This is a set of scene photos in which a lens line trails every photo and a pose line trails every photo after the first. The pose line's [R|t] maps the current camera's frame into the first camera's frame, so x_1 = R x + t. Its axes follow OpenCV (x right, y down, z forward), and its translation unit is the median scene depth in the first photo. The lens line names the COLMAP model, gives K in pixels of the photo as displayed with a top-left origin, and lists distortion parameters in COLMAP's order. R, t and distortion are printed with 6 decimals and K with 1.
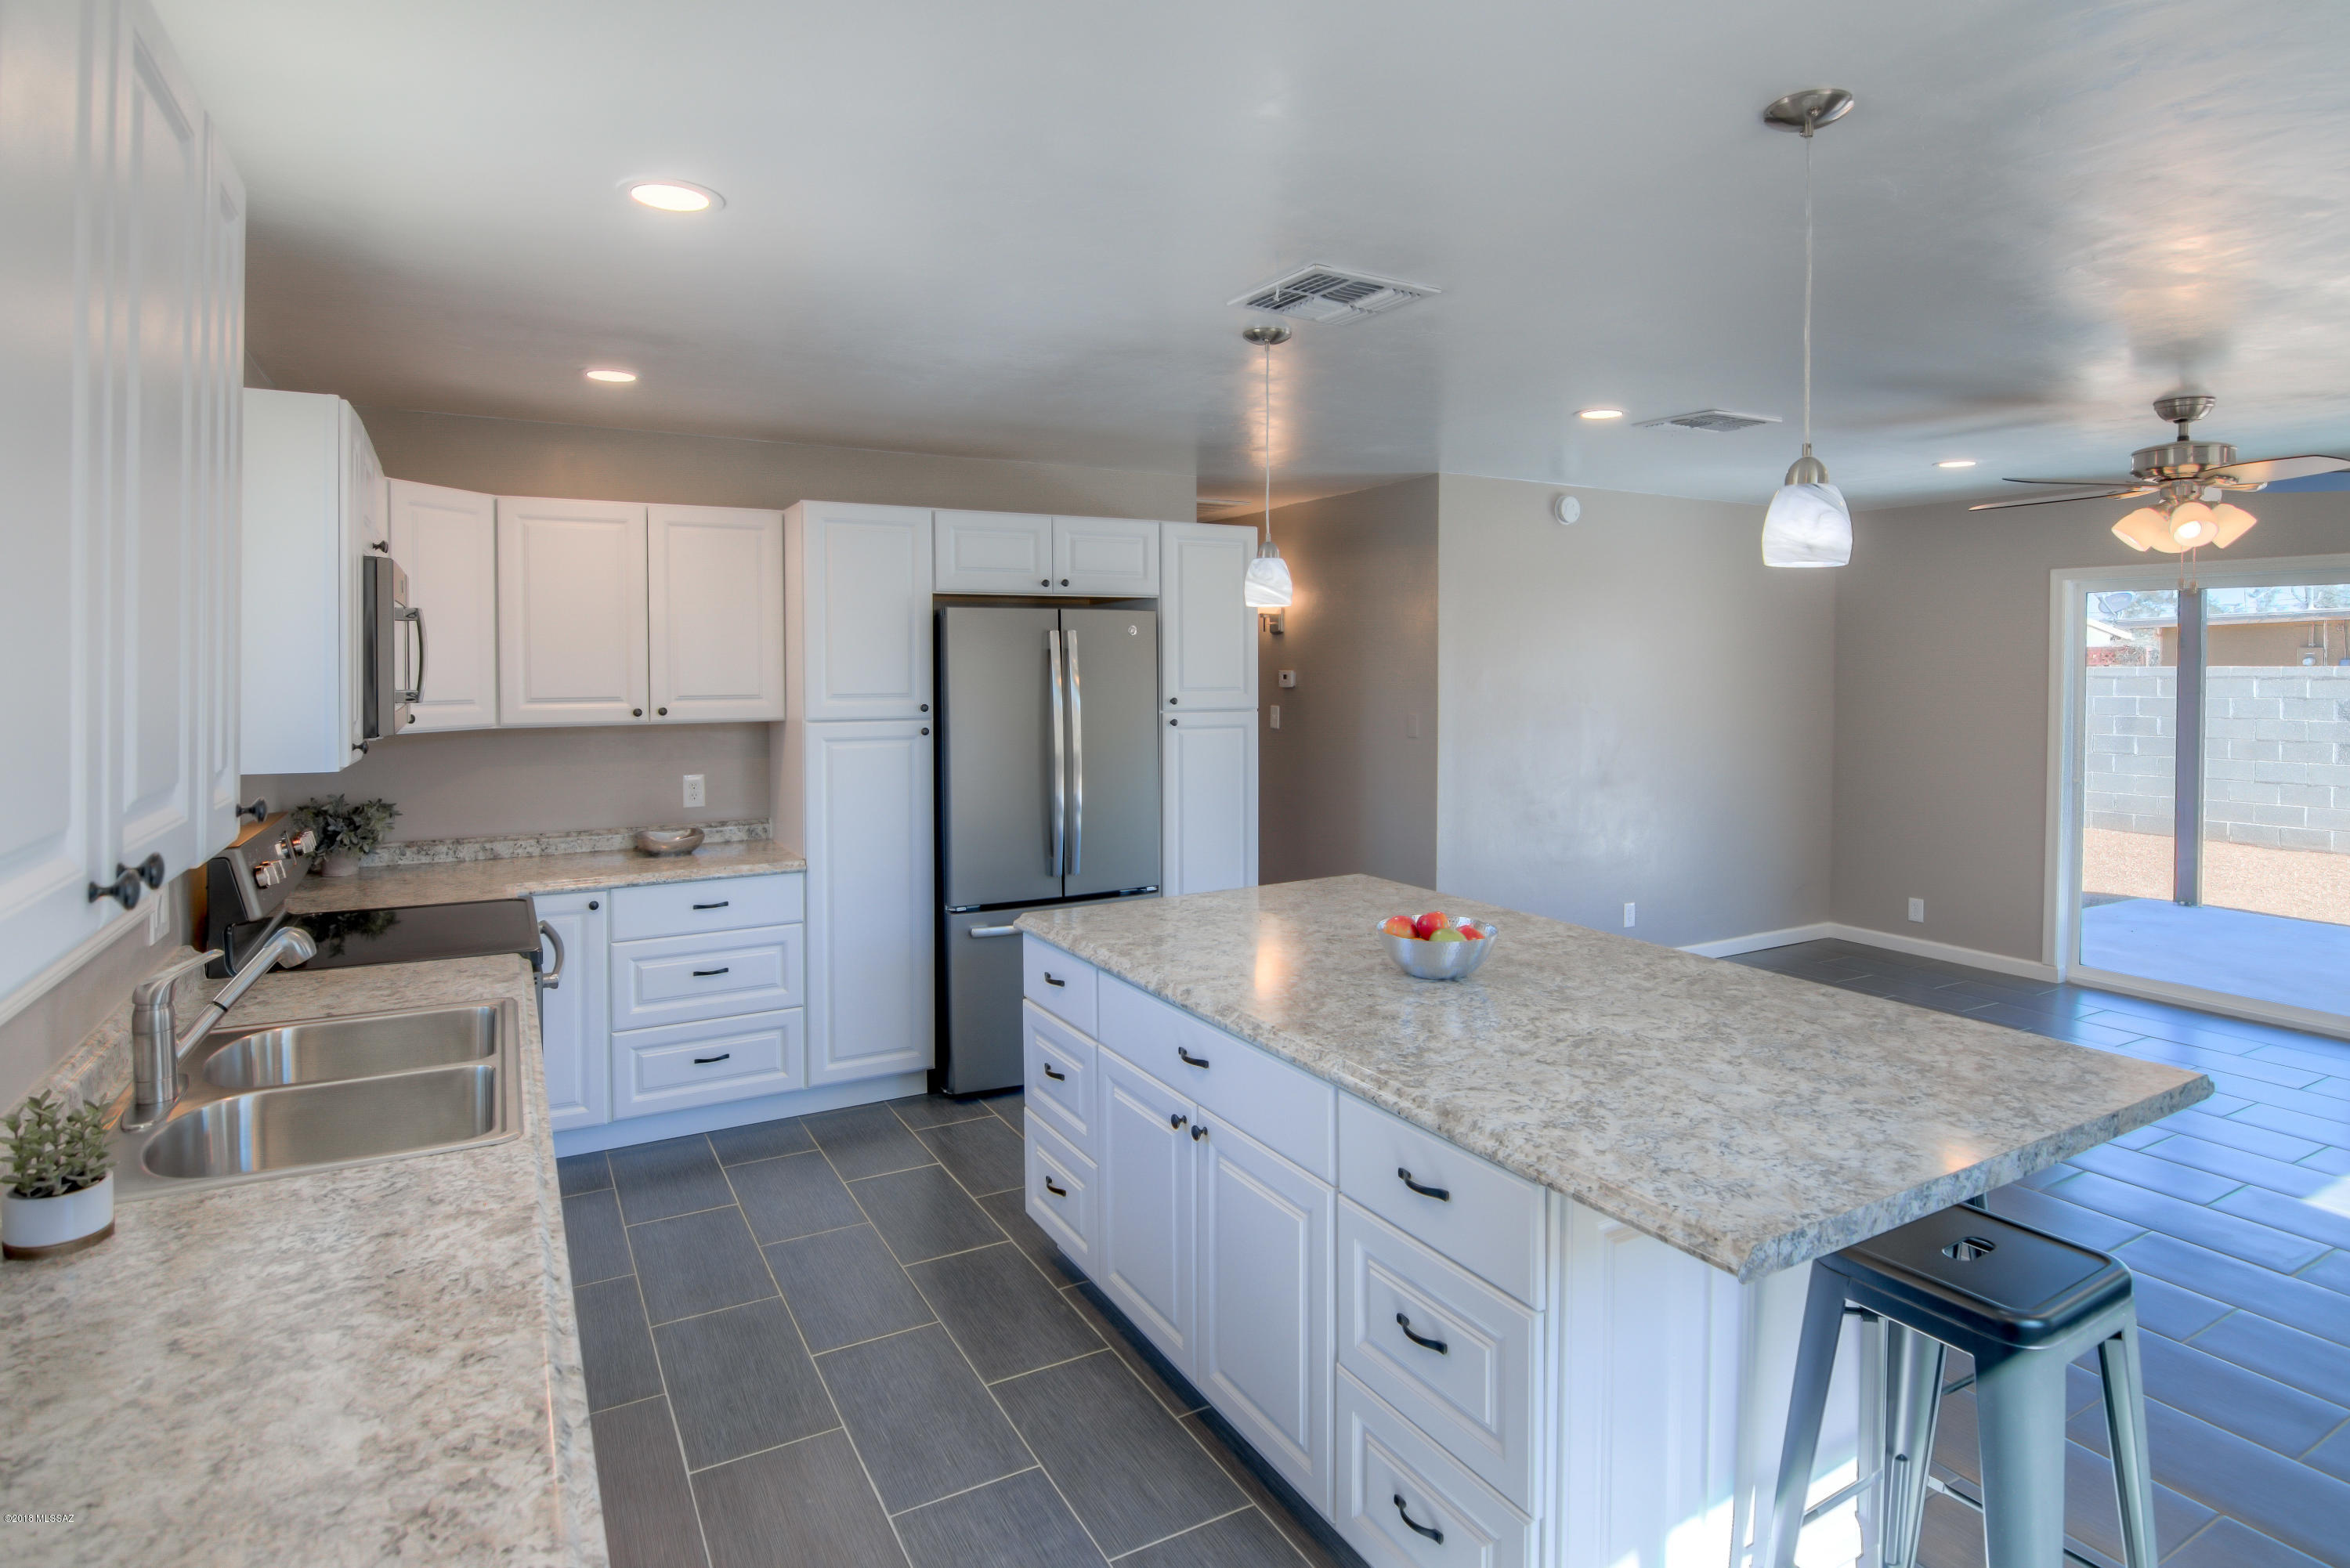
lens RADIAL K [[1243.2, 0, 1177.1], [0, 1243.2, 691.5], [0, 0, 1]] dist [-0.001539, -0.014314]
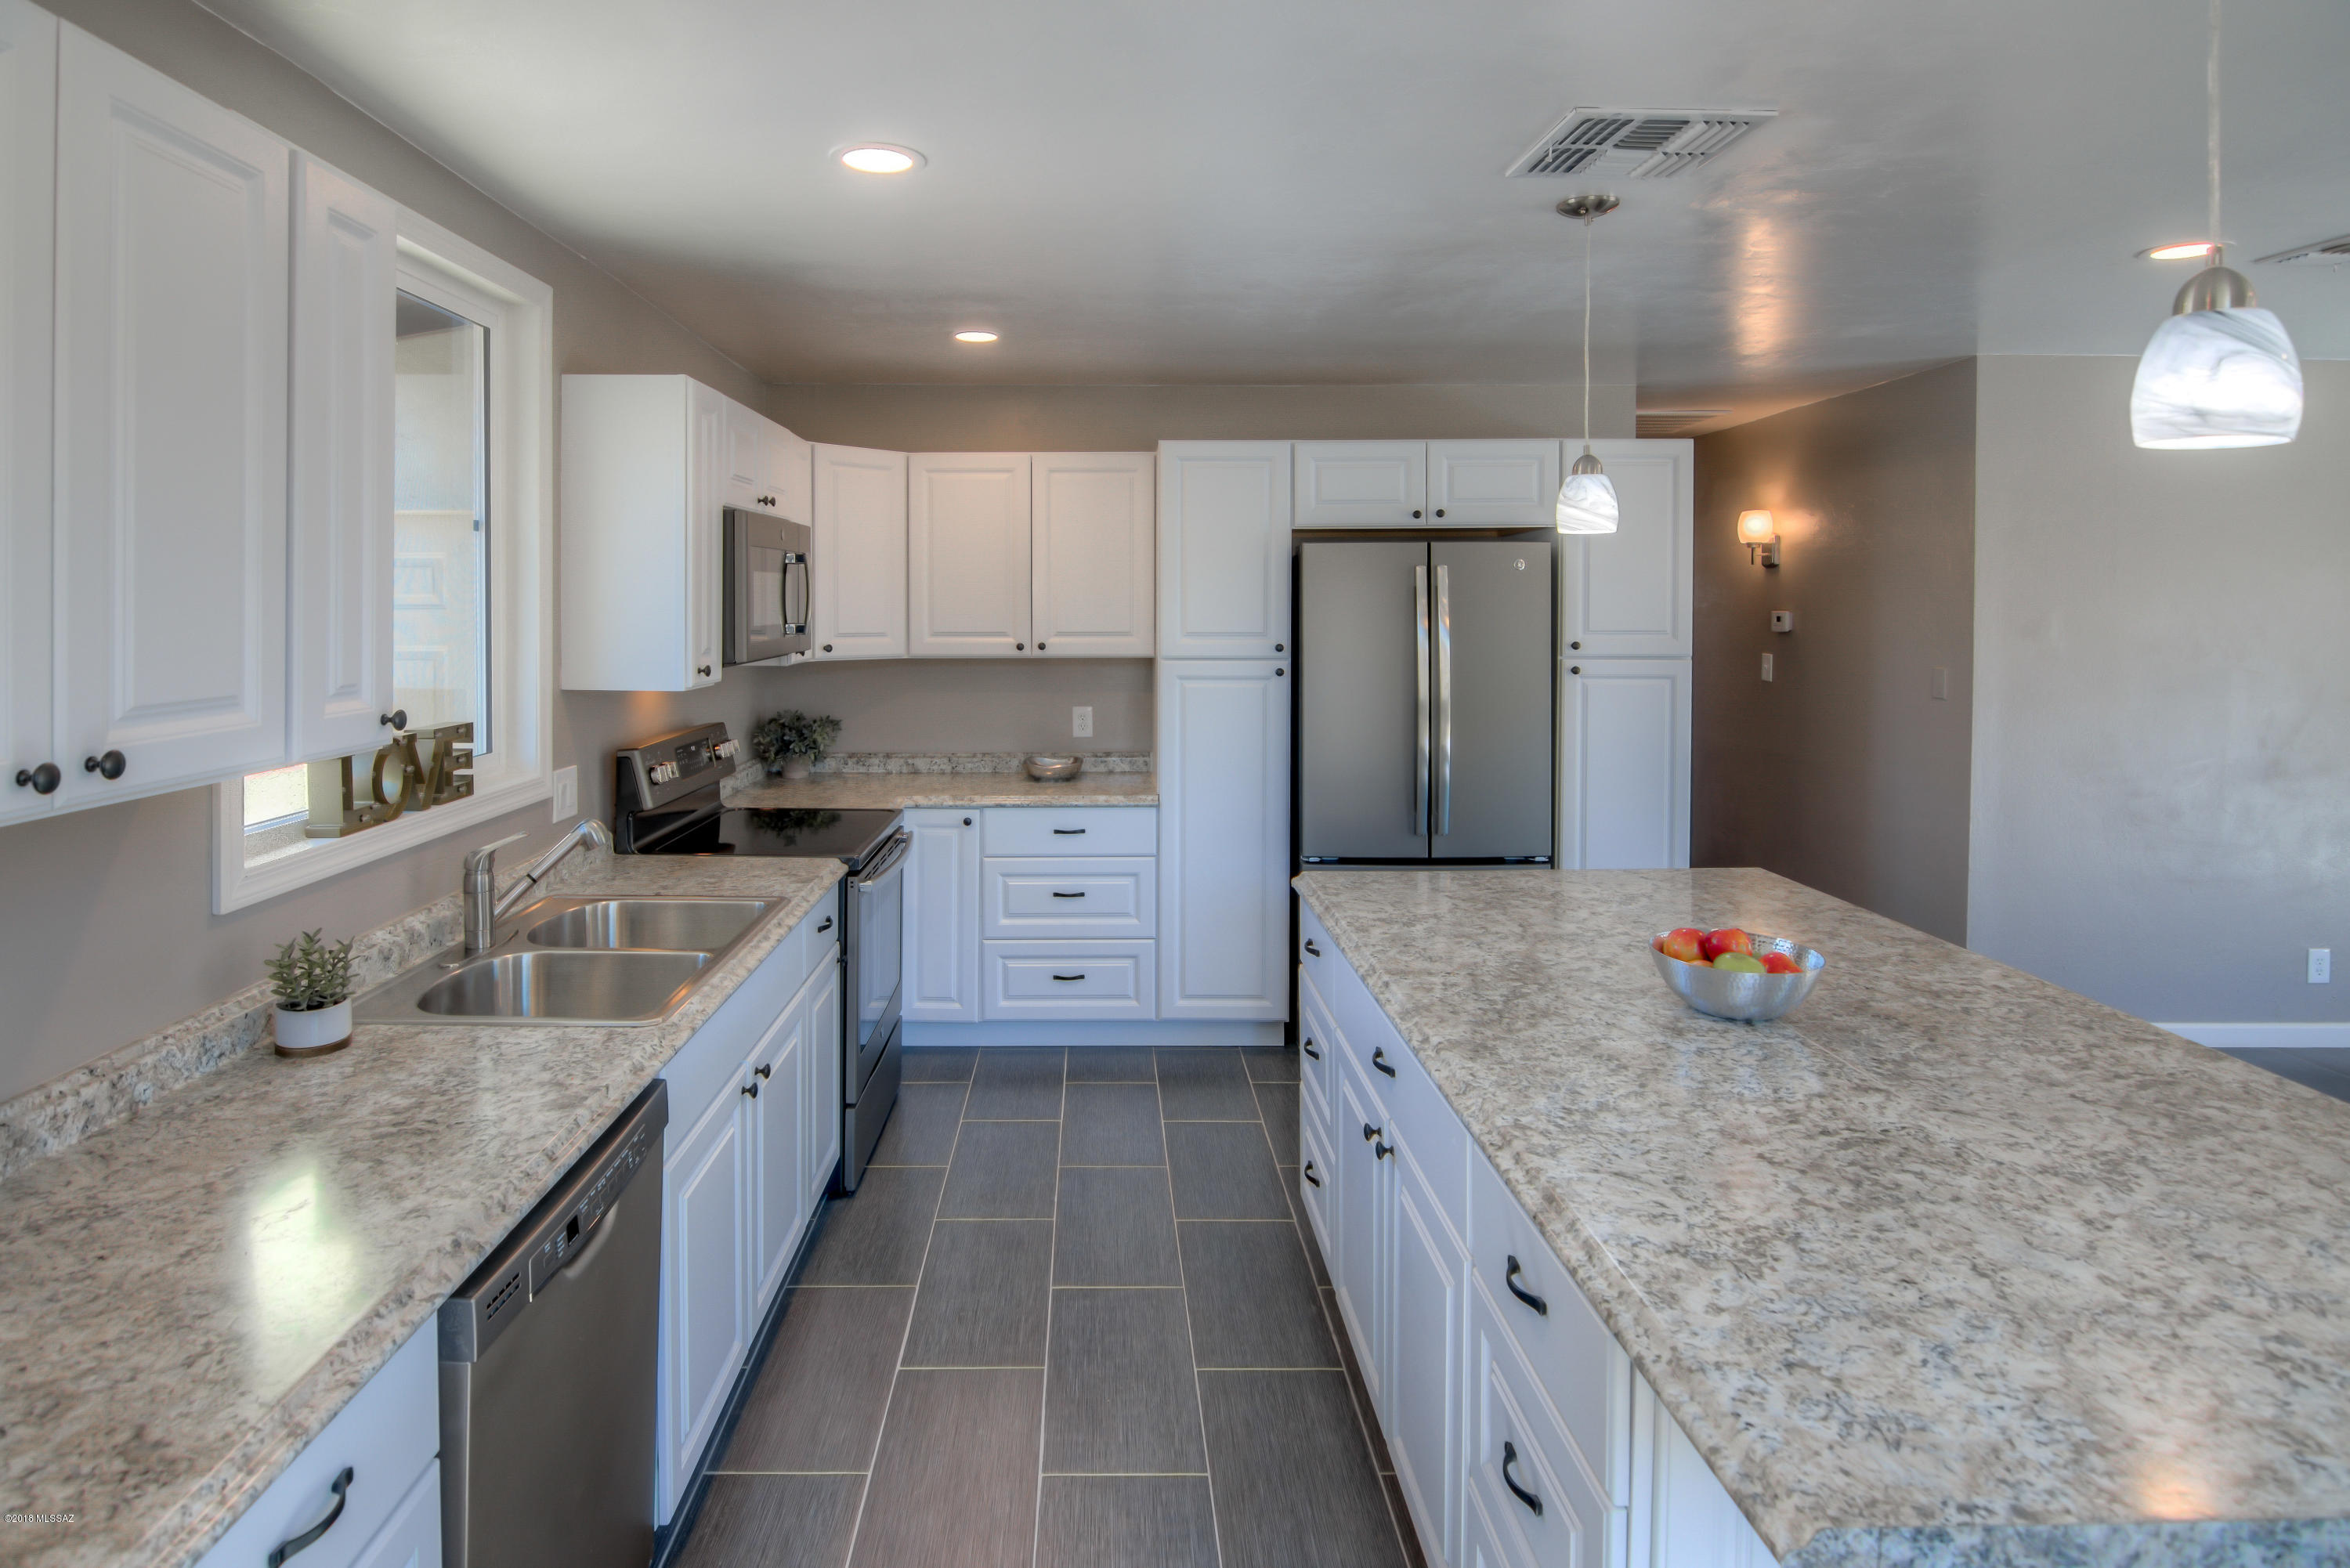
lens RADIAL K [[1240.6, 0, 1084.7], [0, 1240.6, 631.9], [0, 0, 1]] dist [-0.004296, -0.006174]
pose [[0.870205, 0.014191, -0.492485, 0.155457], [-0.013412, 0.999897, 0.005113, -0.002389], [0.492506, 0.002156, 0.870306, 0.095358]]
